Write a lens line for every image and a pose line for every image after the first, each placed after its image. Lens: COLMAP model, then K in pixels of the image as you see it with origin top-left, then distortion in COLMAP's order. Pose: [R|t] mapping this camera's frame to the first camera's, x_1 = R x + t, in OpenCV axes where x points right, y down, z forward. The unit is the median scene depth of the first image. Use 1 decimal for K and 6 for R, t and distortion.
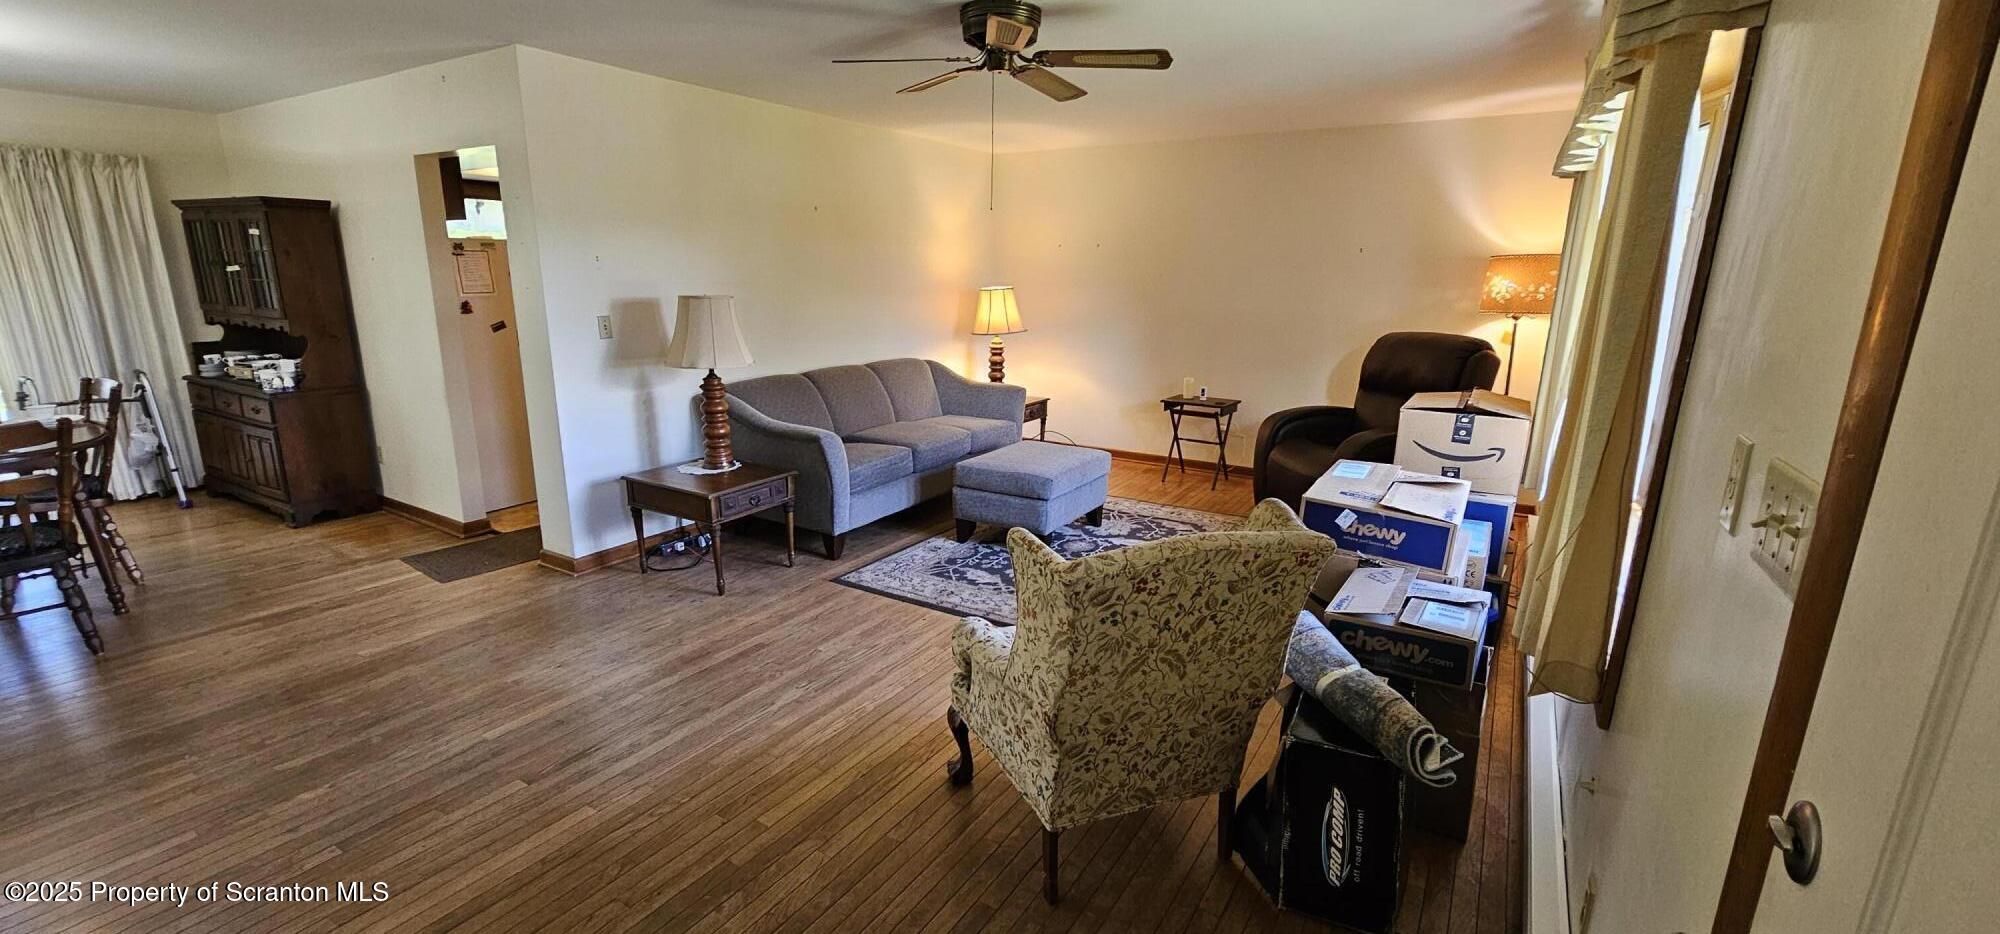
lens RADIAL K [[815.7, 0, 1000.0], [0, 815.7, 467.0], [0, 0, 1]] dist [-0.001983, -0.000417]
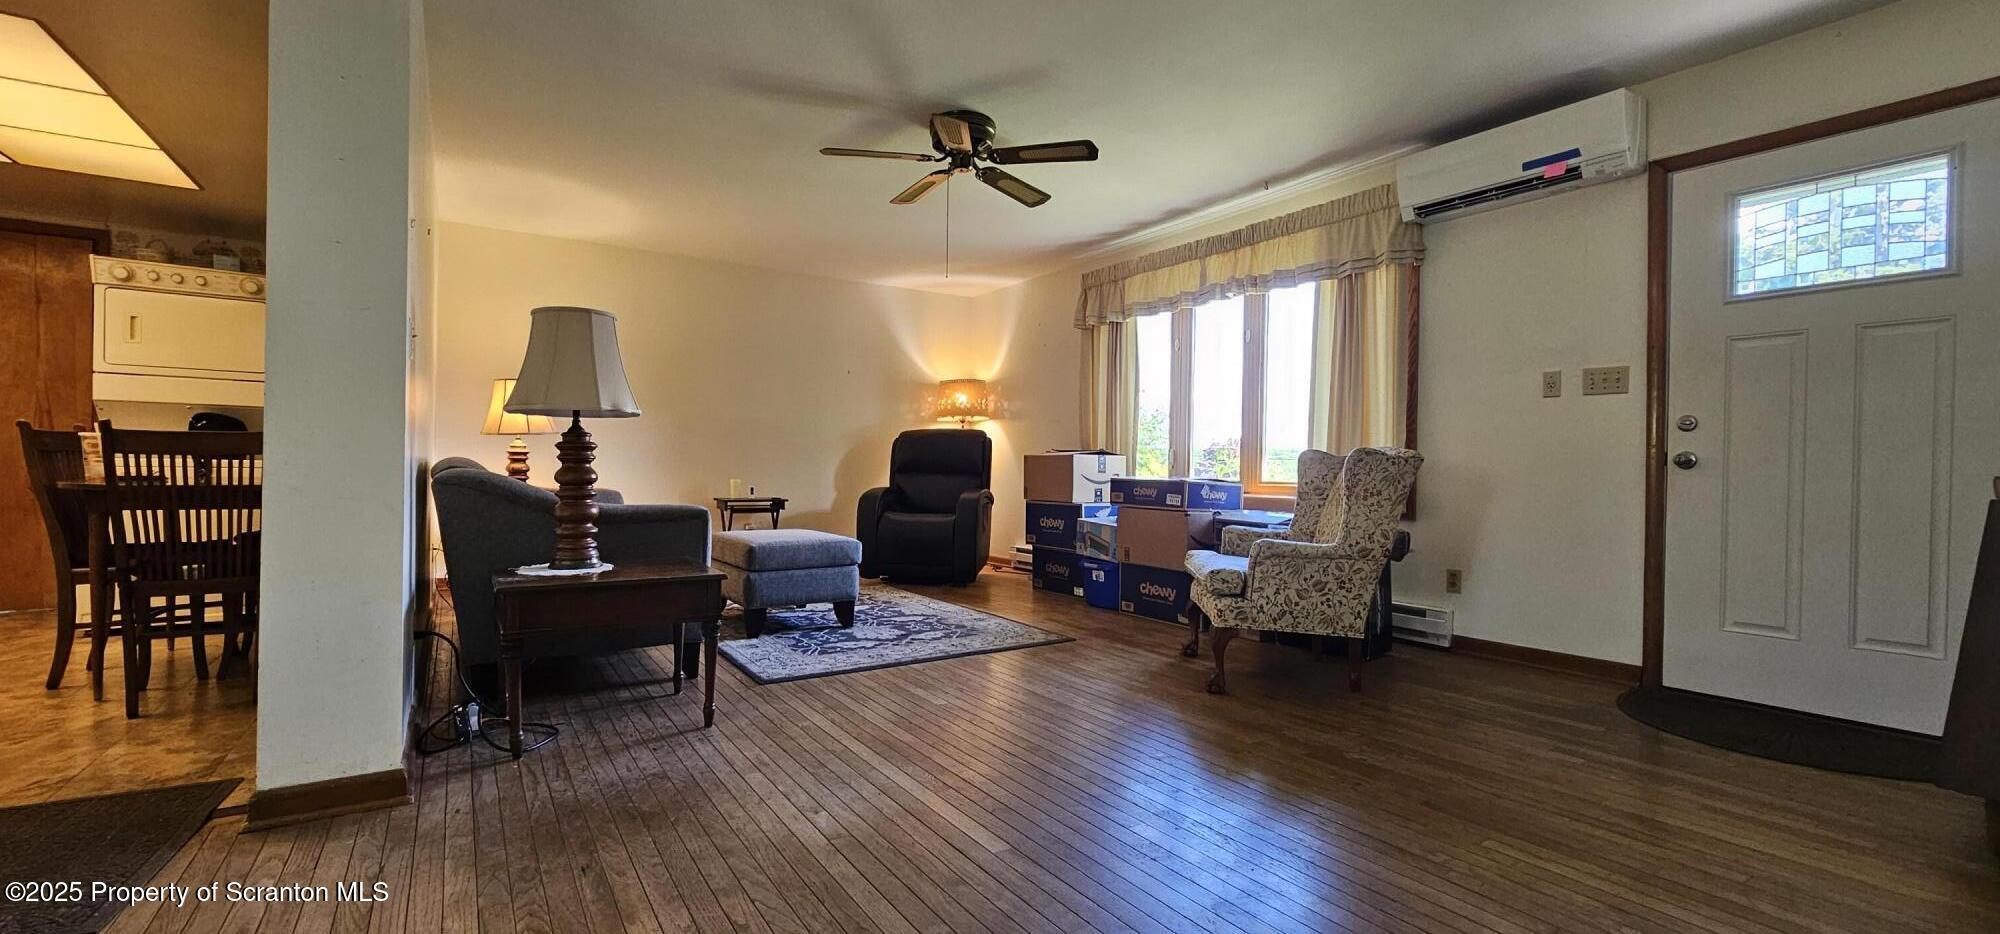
lens RADIAL K [[809.9, 0, 1006.7], [0, 809.9, 484.6], [0, 0, 1]] dist [-0.000754, -0.000091]
pose [[0.397009, -0.018366, 0.917631, -1.130472], [0.203525, 0.976670, -0.068507, 0.070759], [-0.894964, 0.213959, 0.391485, 0.593768]]
